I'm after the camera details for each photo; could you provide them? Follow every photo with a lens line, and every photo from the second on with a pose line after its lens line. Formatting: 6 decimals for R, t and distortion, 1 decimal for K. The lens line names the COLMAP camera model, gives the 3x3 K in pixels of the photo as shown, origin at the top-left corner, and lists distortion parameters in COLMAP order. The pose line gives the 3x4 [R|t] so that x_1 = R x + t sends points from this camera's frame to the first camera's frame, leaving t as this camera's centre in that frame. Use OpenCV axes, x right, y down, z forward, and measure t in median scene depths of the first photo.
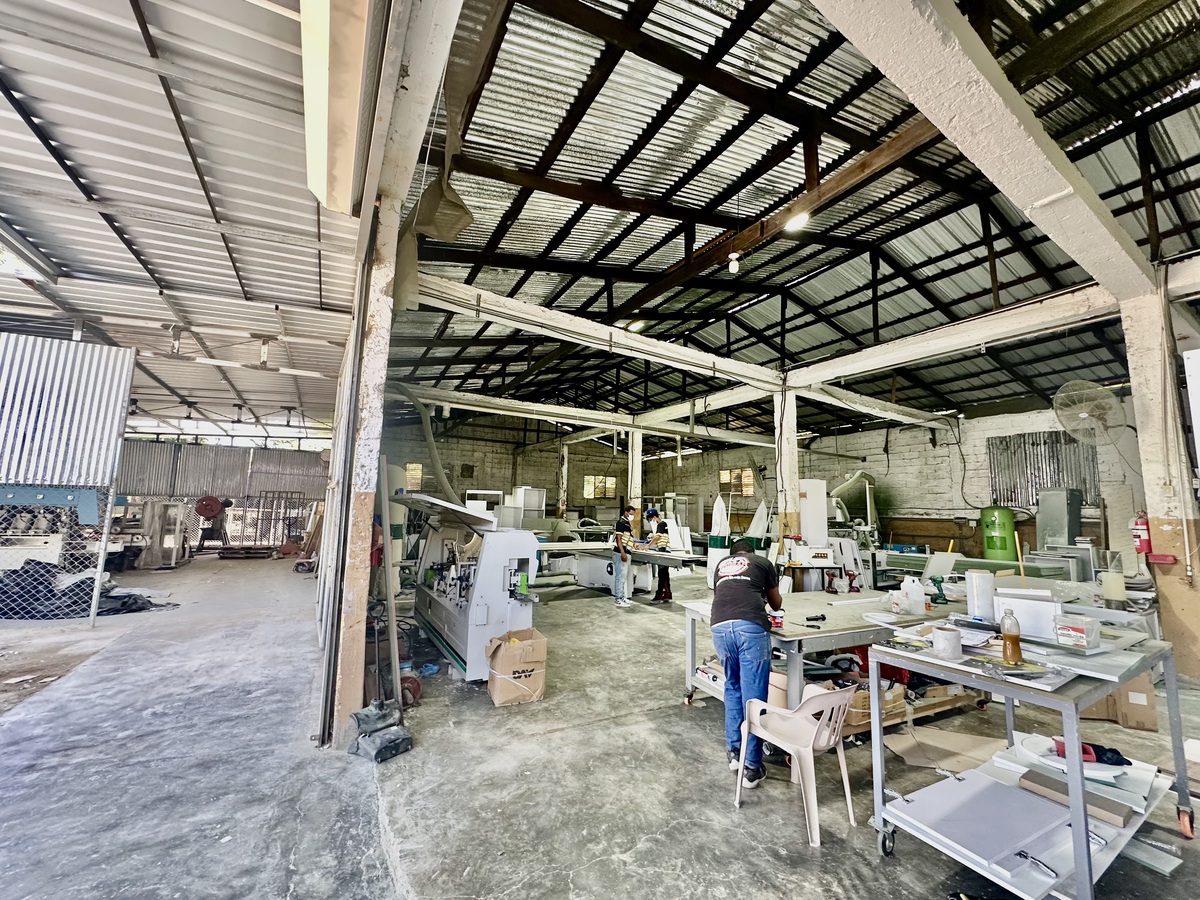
lens RADIAL K [[481.2, 0, 600.0], [0, 481.2, 450.0], [0, 0, 1]] dist [-0.002792, 0.000689]
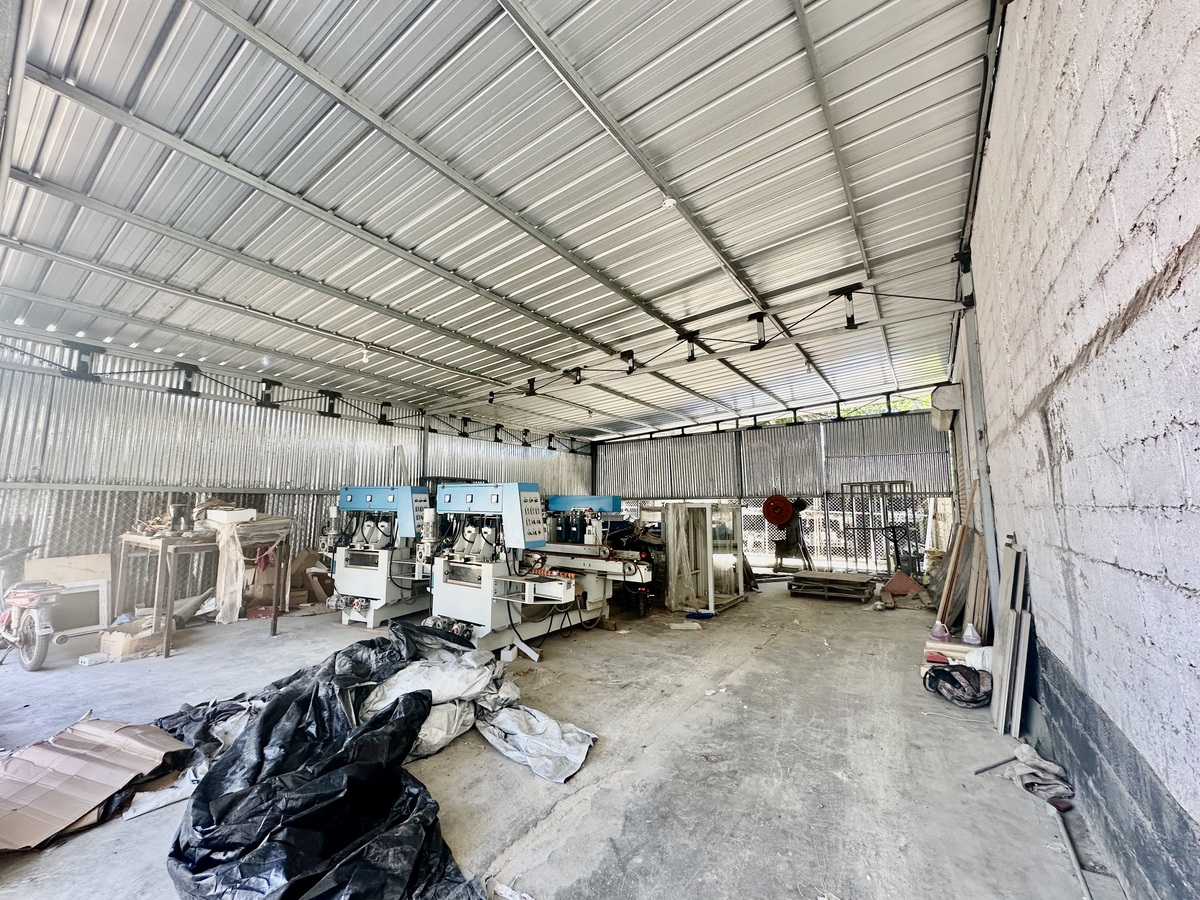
lens RADIAL K [[481.2, 0, 600.0], [0, 481.2, 450.0], [0, 0, 1]] dist [-0.002792, 0.000689]
pose [[0.436835, -0.129578, -0.890160, -0.386911], [0.126871, 0.988554, -0.081640, 0.074271], [0.890550, -0.077272, 0.448275, 0.612731]]
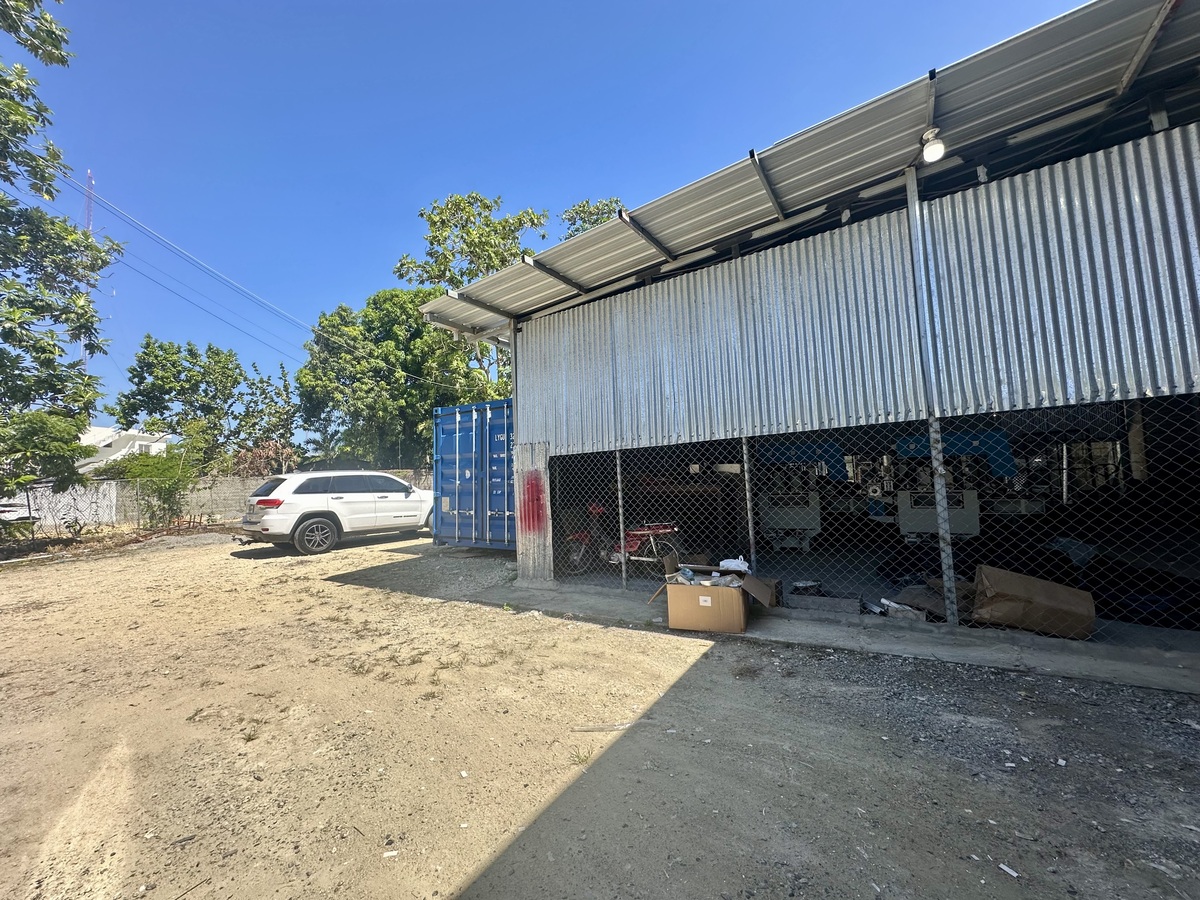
lens RADIAL K [[481.5, 0, 599.0], [0, 481.5, 449.7], [0, 0, 1]] dist [-0.002542, 0.000756]
pose [[0.467245, -0.097586, -0.878726, -0.504553], [0.169209, 0.985388, -0.019458, 0.015452], [0.867785, -0.139597, 0.476930, 0.075776]]
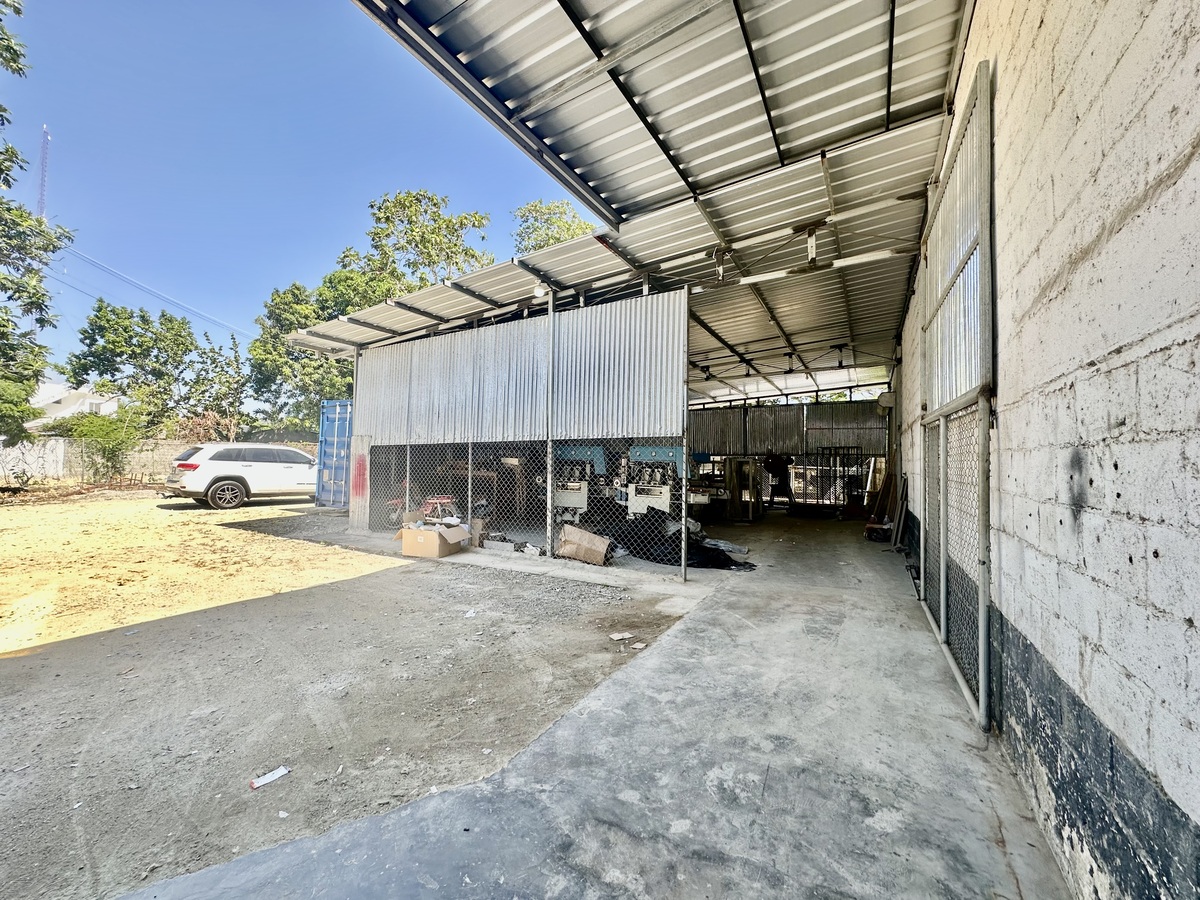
lens RADIAL K [[481.2, 0, 600.0], [0, 481.2, 450.0], [0, 0, 1]] dist [-0.002792, 0.000689]
pose [[0.514538, -0.039027, -0.856579, -0.152446], [0.108364, 0.993914, 0.019809, 0.034542], [0.850593, -0.103015, 0.515635, 0.192778]]
